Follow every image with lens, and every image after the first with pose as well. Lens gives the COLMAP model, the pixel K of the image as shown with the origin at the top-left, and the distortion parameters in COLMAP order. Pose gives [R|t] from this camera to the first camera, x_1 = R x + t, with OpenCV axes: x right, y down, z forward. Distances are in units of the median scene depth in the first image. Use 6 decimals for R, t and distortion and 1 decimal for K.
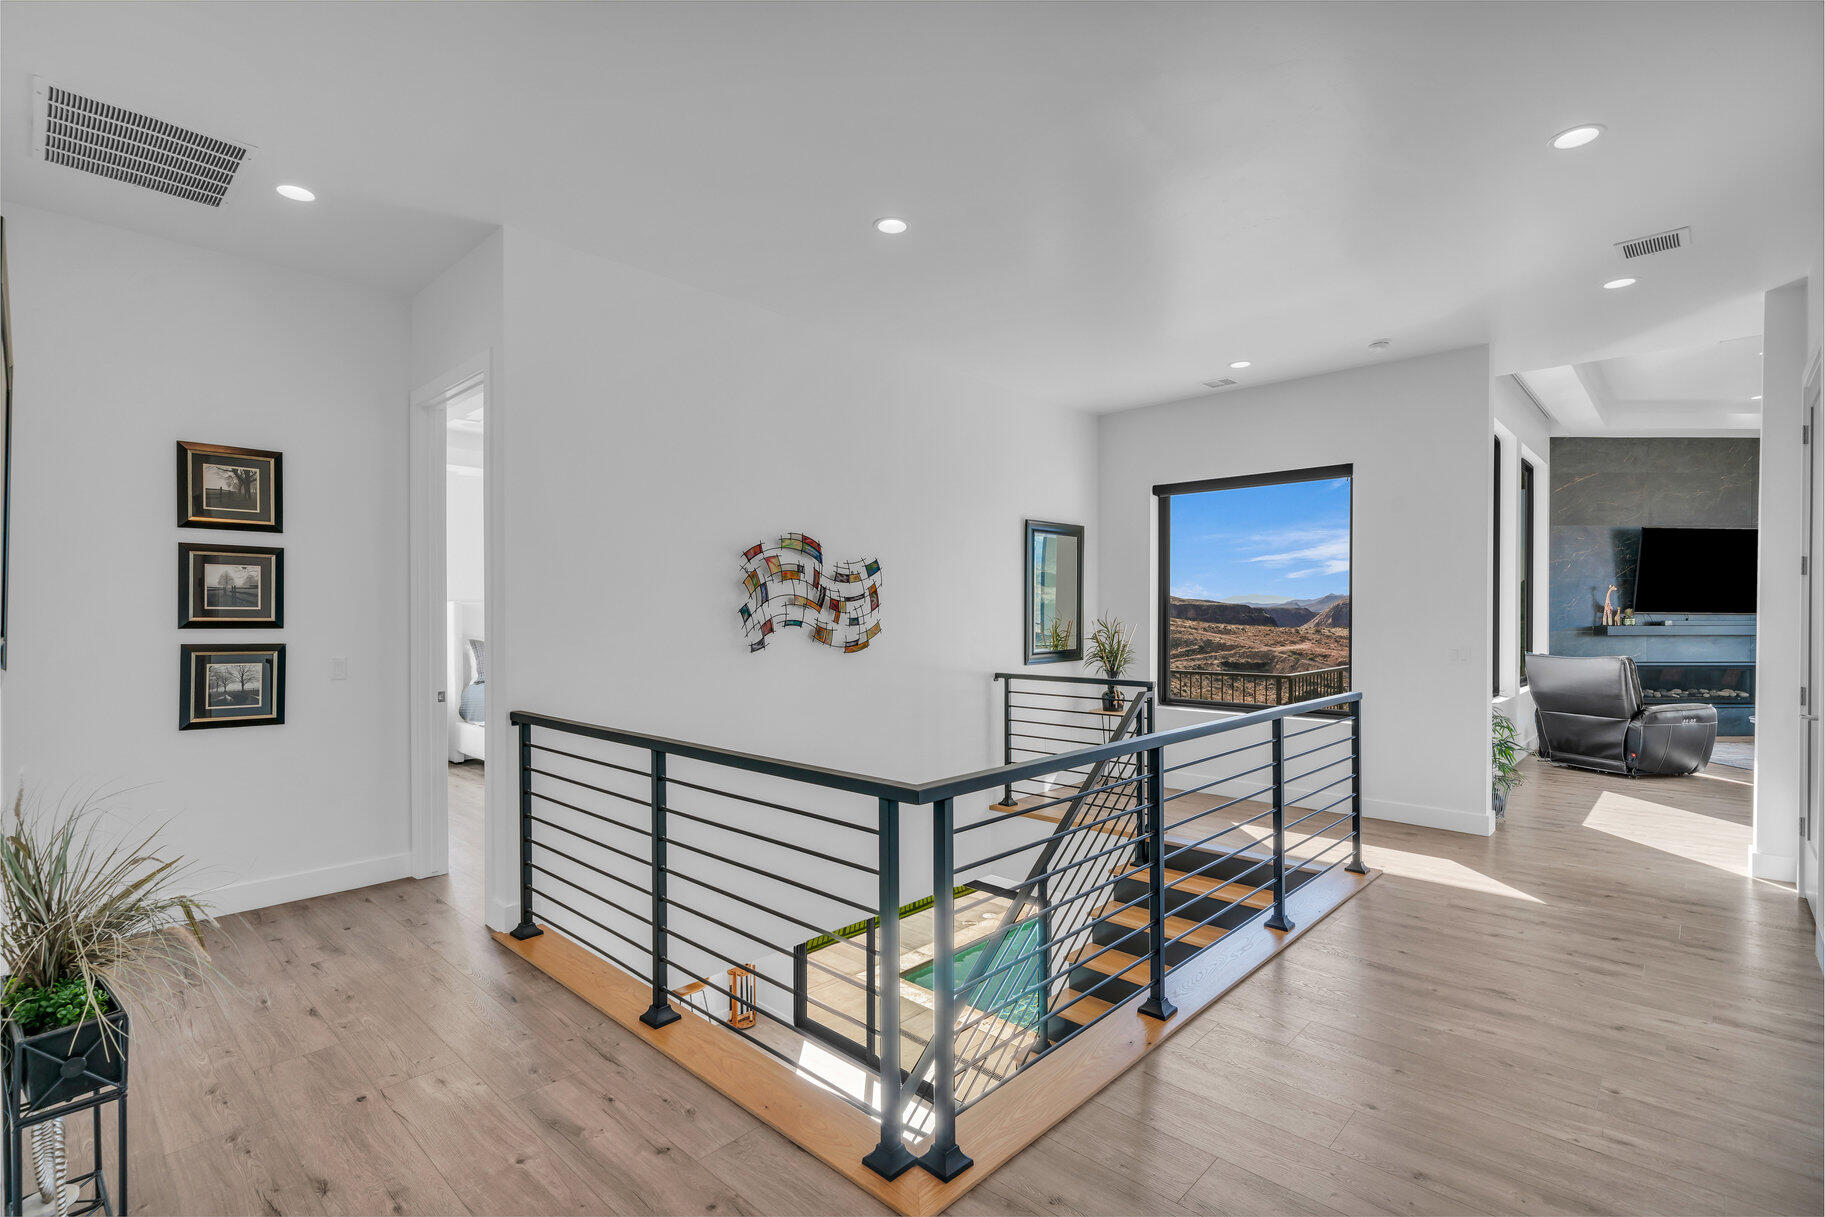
lens RADIAL K [[844.4, 0, 912.5], [0, 844.4, 623.7], [0, 0, 1]] dist [0.004188, -0.000280]
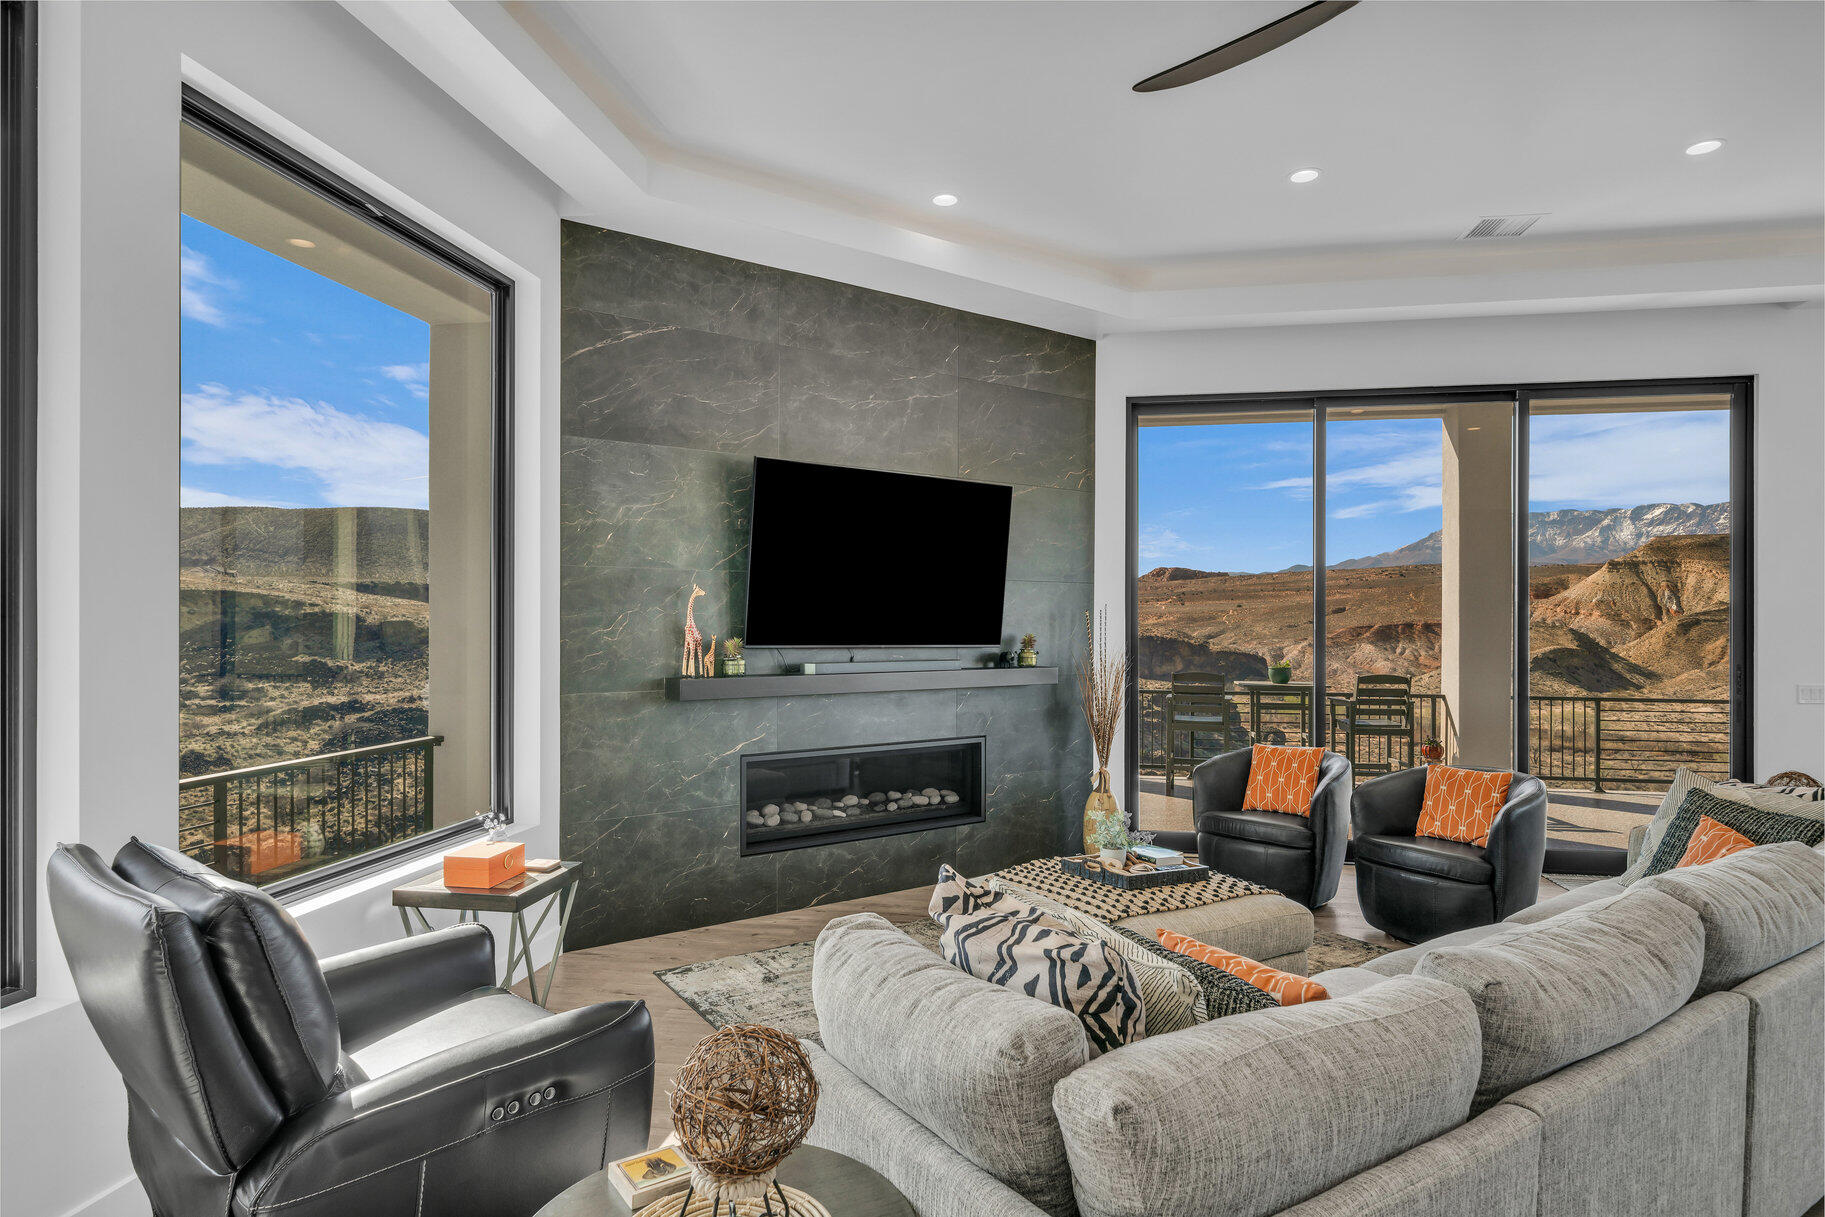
lens RADIAL K [[1017.5, 0, 903.6], [0, 1017.5, 625.5], [0, 0, 1]] dist [0.000634, -0.000310]
pose [[0.836396, 0.000541, 0.548125, 0.621254], [0.003229, 0.999977, -0.005915, -0.020763], [-0.548116, 0.006717, 0.836375, 0.498203]]
